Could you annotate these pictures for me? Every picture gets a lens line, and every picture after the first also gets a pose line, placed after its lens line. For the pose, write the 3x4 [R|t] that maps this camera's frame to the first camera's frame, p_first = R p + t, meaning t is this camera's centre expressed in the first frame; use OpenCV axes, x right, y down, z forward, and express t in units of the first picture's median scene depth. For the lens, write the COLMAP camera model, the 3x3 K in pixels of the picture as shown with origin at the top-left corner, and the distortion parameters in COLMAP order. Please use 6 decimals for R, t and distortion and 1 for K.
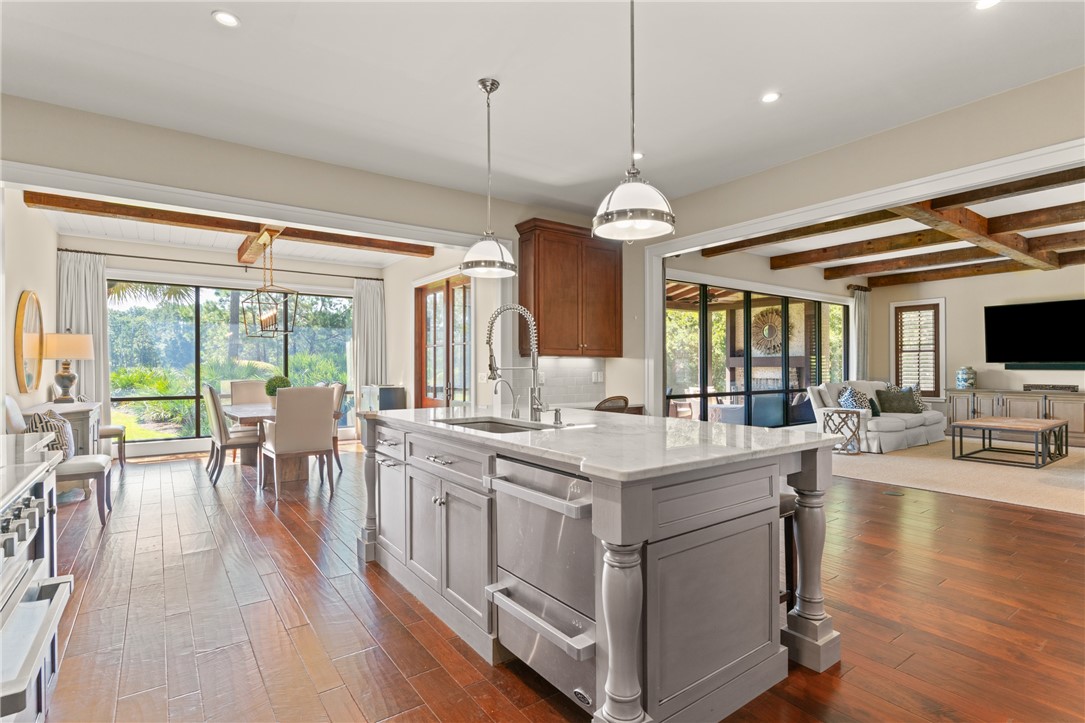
lens RADIAL K [[539.1, 0, 542.5], [0, 539.1, 361.5], [0, 0, 1]] dist [-0.000291, -0.001131]
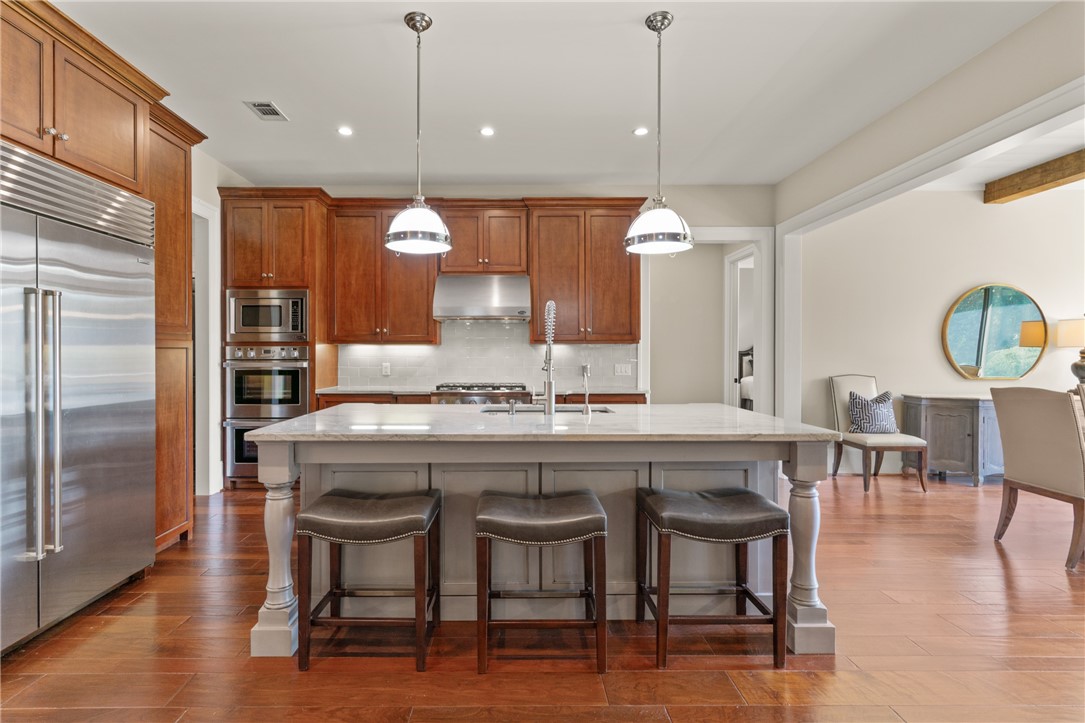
lens RADIAL K [[525.1, 0, 513.5], [0, 525.1, 357.5], [0, 0, 1]] dist [0.001496, 0.000544]
pose [[-0.586772, 0.009510, -0.809697, 0.320790], [0.009940, 0.999940, 0.004541, -0.000560], [0.809691, -0.005384, -0.586831, 0.605771]]
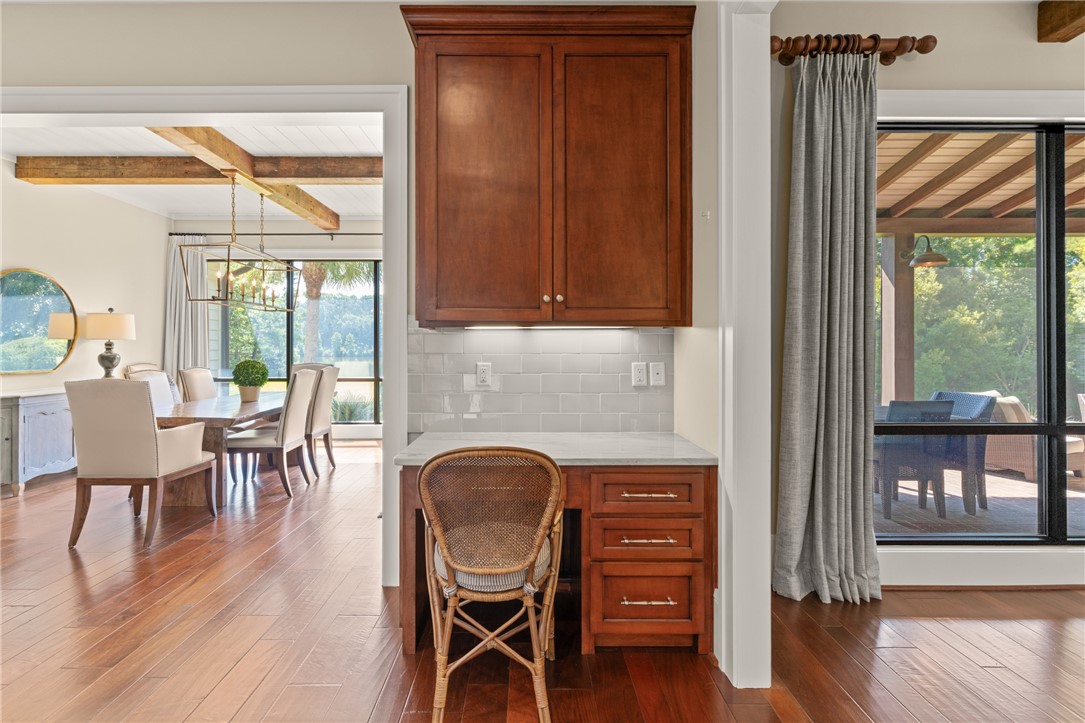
lens RADIAL K [[524.3, 0, 527.4], [0, 524.3, 344.3], [0, 0, 1]] dist [0.000017, 0.000234]
pose [[0.810144, -0.000797, -0.586230, 0.239934], [0.004827, 0.999974, 0.005311, 0.002451], [0.586211, -0.007132, 0.810127, 0.549109]]
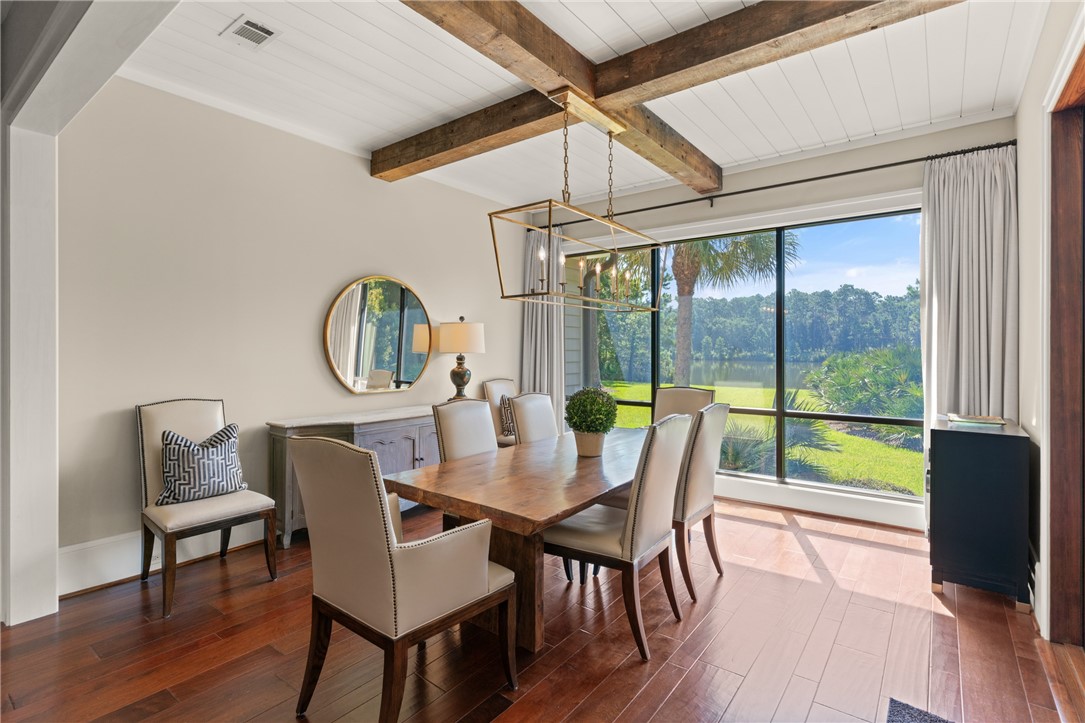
lens RADIAL K [[522.3, 0, 546.1], [0, 522.3, 351.4], [0, 0, 1]] dist [0.001021, 0.000079]
pose [[0.293049, 0.004353, -0.956088, -0.044346], [0.010161, 0.999919, 0.007667, -0.009443], [0.956044, -0.011961, 0.292981, 0.724650]]
